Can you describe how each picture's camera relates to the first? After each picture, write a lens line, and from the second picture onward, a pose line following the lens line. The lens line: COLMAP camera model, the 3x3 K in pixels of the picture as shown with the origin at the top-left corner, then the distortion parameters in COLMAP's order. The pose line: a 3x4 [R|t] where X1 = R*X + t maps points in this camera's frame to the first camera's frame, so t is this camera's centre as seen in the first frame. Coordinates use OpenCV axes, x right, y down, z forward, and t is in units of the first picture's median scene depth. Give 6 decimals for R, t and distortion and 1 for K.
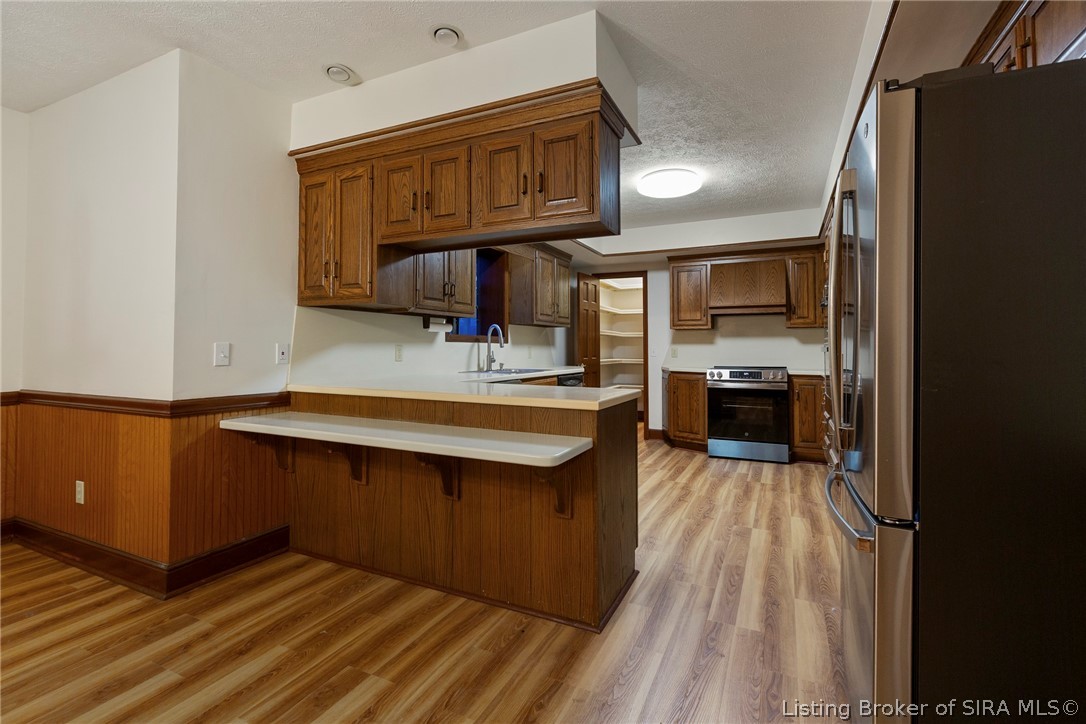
lens RADIAL K [[484.7, 0, 552.3], [0, 484.7, 339.7], [0, 0, 1]] dist [0.000269, -0.000006]
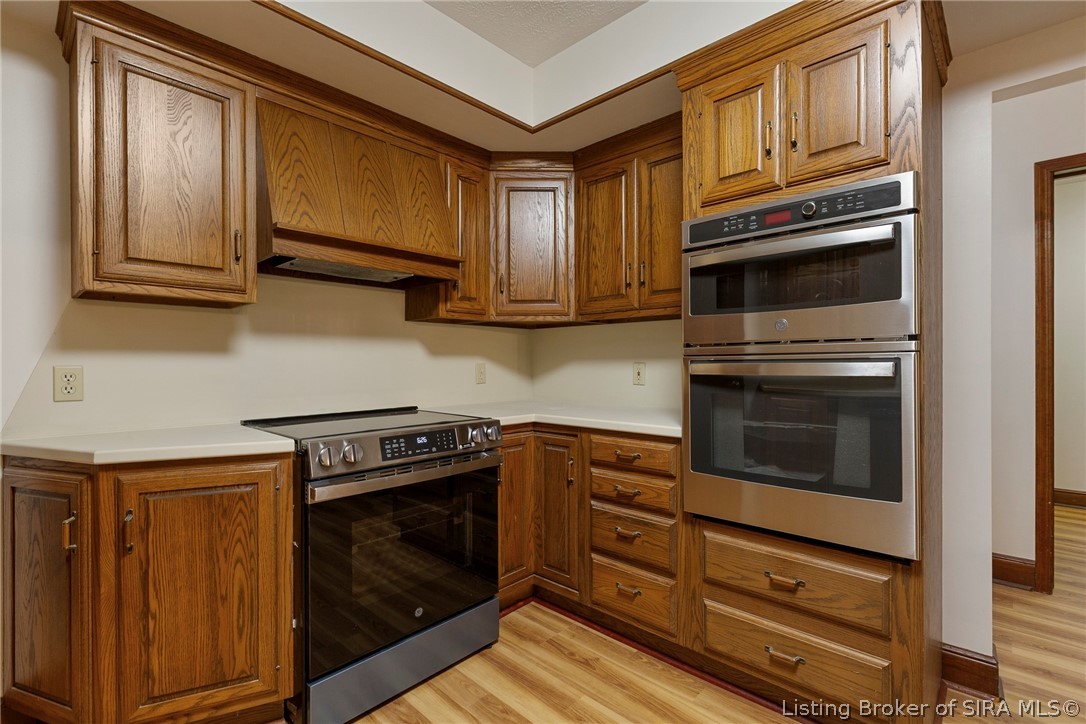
lens RADIAL K [[494.6, 0, 543.0], [0, 494.6, 362.0], [0, 0, 1]] dist [0.000060, -0.000093]
pose [[0.311582, -0.002054, 0.950217, 0.171370], [-0.014634, 0.999869, 0.006960, 0.020632], [-0.950106, -0.016074, 0.311511, 1.522612]]
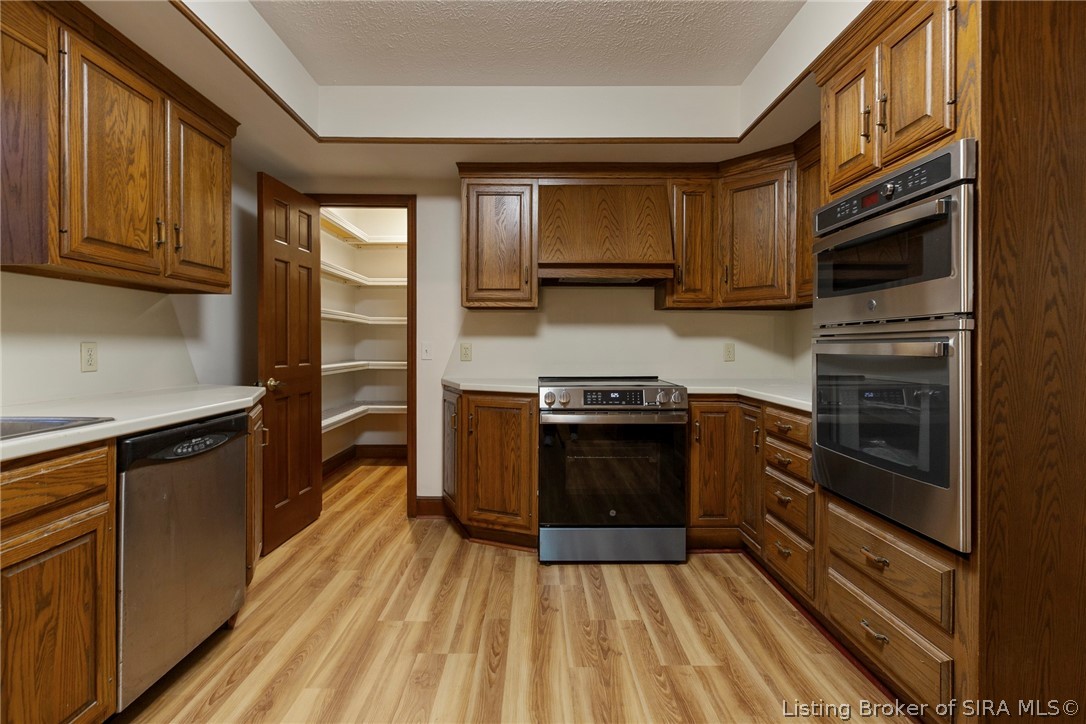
lens RADIAL K [[503.2, 0, 533.8], [0, 503.2, 340.1], [0, 0, 1]] dist [-0.001842, -0.000169]
pose [[0.905530, 0.003138, 0.424271, 0.190215], [-0.008434, 0.999908, 0.010604, 0.015481], [-0.424199, -0.013181, 0.905473, 1.057797]]
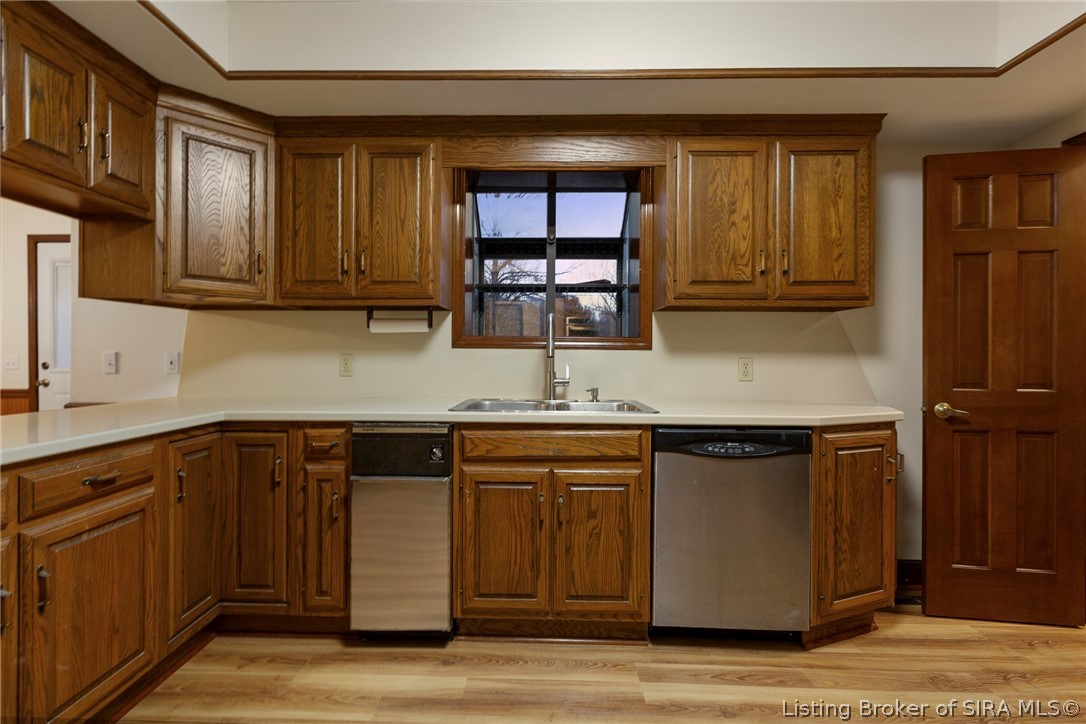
lens RADIAL K [[501.0, 0, 539.9], [0, 501.0, 350.8], [0, 0, 1]] dist [0.002624, 0.000246]
pose [[0.401284, -0.009309, -0.915907, 0.619118], [0.011994, 0.999916, -0.004908, 0.018784], [0.915875, -0.009016, 0.401362, 1.272935]]
